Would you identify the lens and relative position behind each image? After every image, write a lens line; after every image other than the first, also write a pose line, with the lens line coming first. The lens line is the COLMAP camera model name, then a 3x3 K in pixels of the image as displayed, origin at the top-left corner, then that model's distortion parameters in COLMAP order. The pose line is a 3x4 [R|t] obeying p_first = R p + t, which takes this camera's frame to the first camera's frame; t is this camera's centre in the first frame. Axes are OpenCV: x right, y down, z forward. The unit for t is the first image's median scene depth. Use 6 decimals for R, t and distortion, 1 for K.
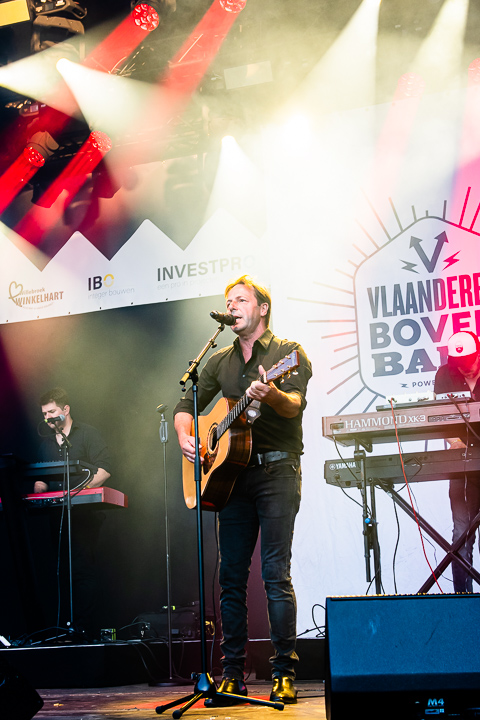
lens RADIAL K [[1333.6, 0, 218.7], [0, 1333.6, 348.4], [0, 0, 1]] dist [0.032553, 0.126158]
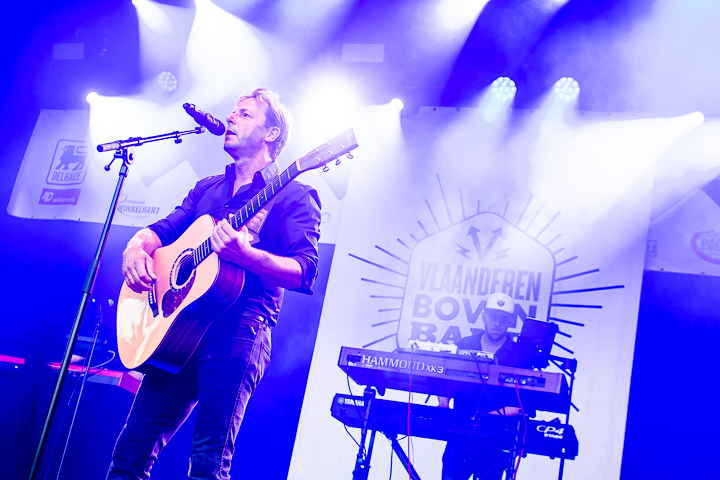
lens RADIAL K [[948.9, 0, 360.0], [0, 948.9, 240.0], [0, 0, 1]] dist [-0.025966, -0.057874]
pose [[0.969099, 0.246239, 0.014614, 0.048057], [-0.242743, 0.962521, -0.120948, 0.045019], [-0.043849, 0.113663, 0.992551, 0.235412]]
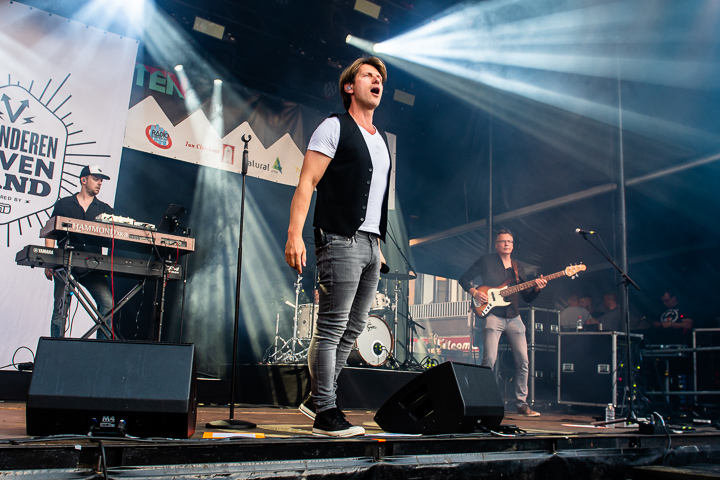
lens RADIAL K [[777.1, 0, 370.5], [0, 777.1, 239.1], [0, 0, 1]] dist [-0.010881, -0.025901]
pose [[0.436430, 0.218987, 0.872682, -0.378511], [-0.241816, 0.962790, -0.120665, 0.072420], [-0.866634, -0.158367, 0.473145, 0.250506]]
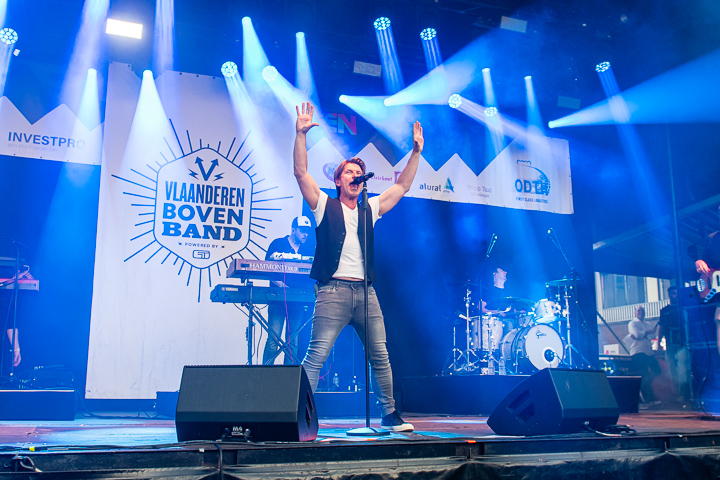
lens RADIAL K [[795.6, 0, 370.6], [0, 795.6, 241.5], [0, 0, 1]] dist [-0.012719, -0.010134]
pose [[0.699783, 0.166462, 0.694690, -0.386762], [-0.173973, 0.982904, -0.060276, 0.043889], [-0.692847, -0.078677, 0.716780, 0.126343]]
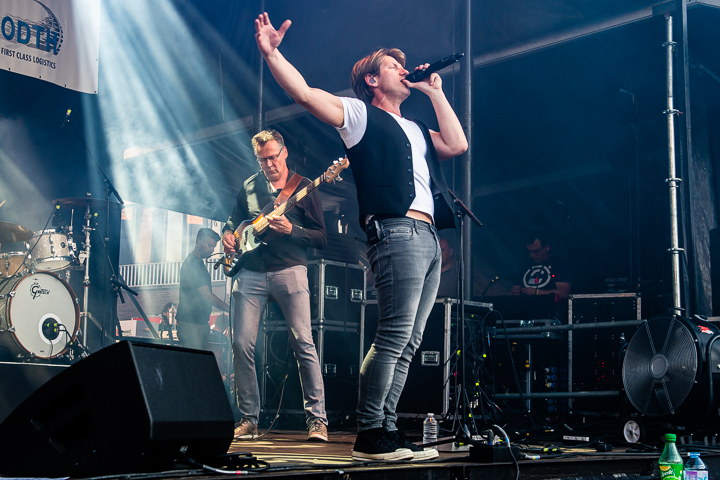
lens RADIAL K [[1211.3, 0, 361.3], [0, 1211.3, 251.2], [0, 0, 1]] dist [0.051387, 0.123847]
pose [[0.240051, 0.159261, 0.957607, -0.294488], [-0.230118, 0.967670, -0.103249, 0.070026], [-0.943091, -0.195578, 0.268939, 0.245041]]
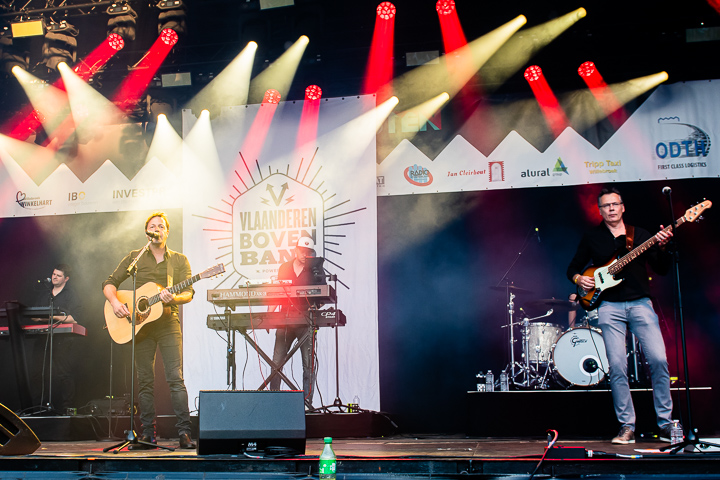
lens RADIAL K [[878.4, 0, 333.4], [0, 878.4, 263.9], [0, 0, 1]] dist [-0.065729, 0.012770]
pose [[0.975881, 0.056824, 0.210777, -0.003302], [-0.063782, 0.997616, 0.026356, -0.017548], [-0.208776, -0.039164, 0.977179, -0.112721]]
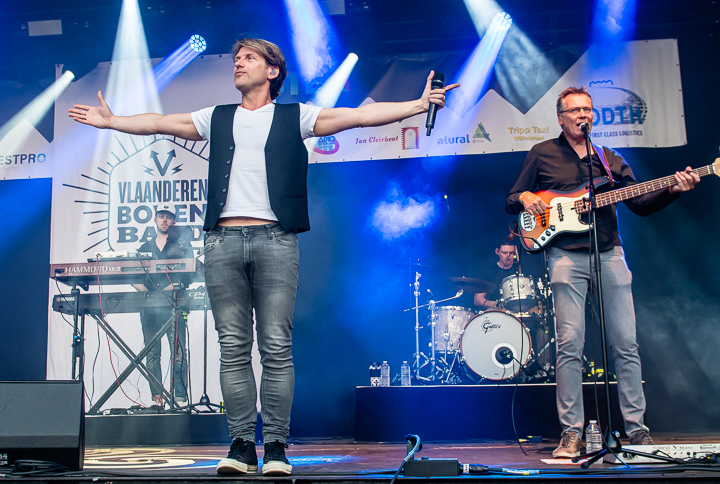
lens RADIAL K [[863.2, 0, 360.0], [0, 863.2, 242.0], [0, 0, 1]] dist [-0.046910, -0.024629]
pose [[0.956265, 0.071501, 0.283628, 0.104472], [-0.072197, 0.997358, -0.008013, 0.008796], [-0.283452, -0.012815, 0.958901, 0.018544]]
